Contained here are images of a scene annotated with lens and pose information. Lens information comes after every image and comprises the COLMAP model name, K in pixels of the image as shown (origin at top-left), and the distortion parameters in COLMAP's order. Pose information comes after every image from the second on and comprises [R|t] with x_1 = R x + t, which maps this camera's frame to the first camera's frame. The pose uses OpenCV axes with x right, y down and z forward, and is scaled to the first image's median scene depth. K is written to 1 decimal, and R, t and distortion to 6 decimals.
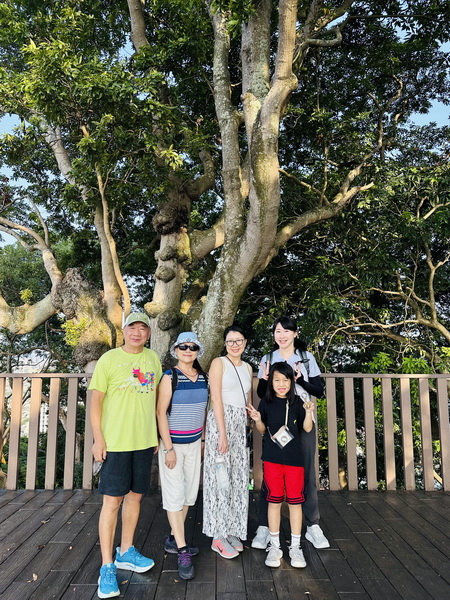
lens RADIAL K [[422.2, 0, 226.9], [0, 422.2, 299.9], [0, 0, 1]] dist [0.040800, -0.015306]
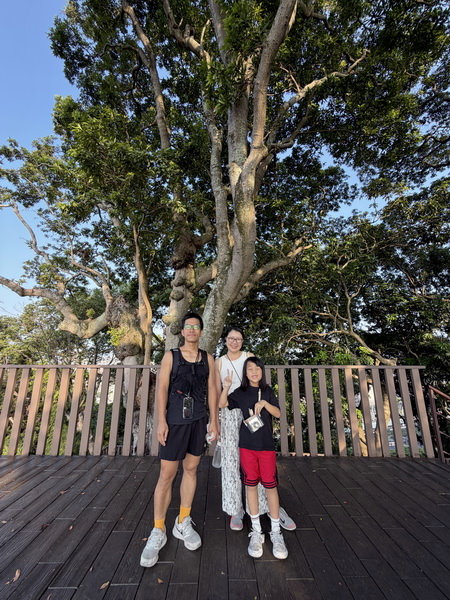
lens RADIAL K [[239.5, 0, 224.3], [0, 239.5, 296.3], [0, 0, 1]] dist [-0.000049, 0.001127]
pose [[0.999999, 0.000628, 0.000872, 0.015469], [-0.000529, 0.994115, -0.108331, 0.030168], [-0.000935, 0.108330, 0.994115, 0.178587]]
